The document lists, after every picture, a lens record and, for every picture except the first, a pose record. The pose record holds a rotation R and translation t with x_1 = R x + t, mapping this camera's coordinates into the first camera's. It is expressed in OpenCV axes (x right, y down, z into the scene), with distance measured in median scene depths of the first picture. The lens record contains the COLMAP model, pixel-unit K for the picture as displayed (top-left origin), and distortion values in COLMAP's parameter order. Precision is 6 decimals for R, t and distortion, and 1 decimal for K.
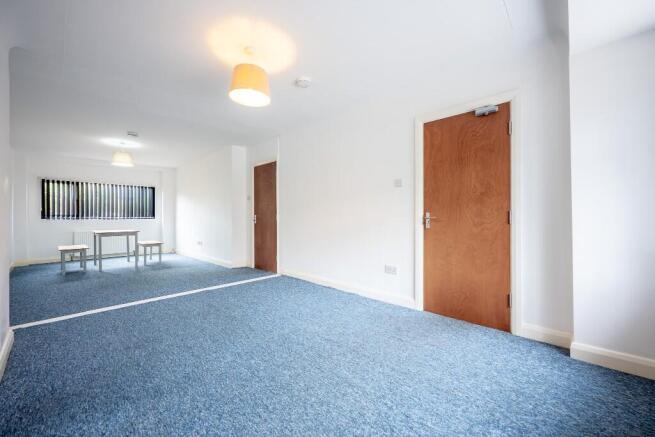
lens RADIAL K [[258.9, 0, 327.3], [0, 258.9, 218.2], [0, 0, 1]] dist [0.001420, -0.000412]
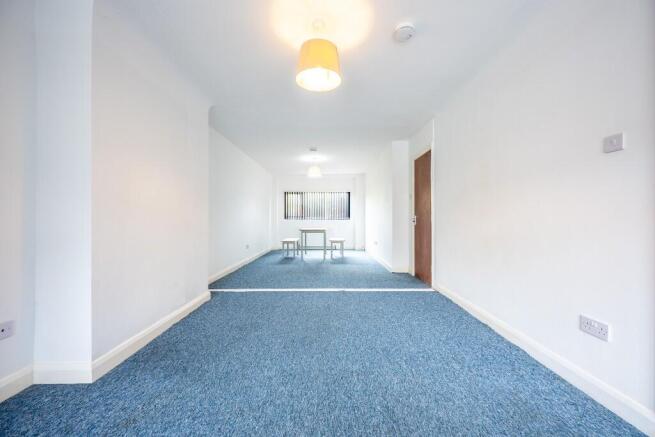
lens RADIAL K [[258.9, 0, 328.0], [0, 258.9, 218.6], [0, 0, 1]] dist [0.001420, -0.000412]
pose [[0.688611, 0.002295, -0.725127, 0.153737], [-0.003871, 0.999992, -0.000511, -0.000695], [0.725121, 0.003159, 0.688614, 0.188415]]
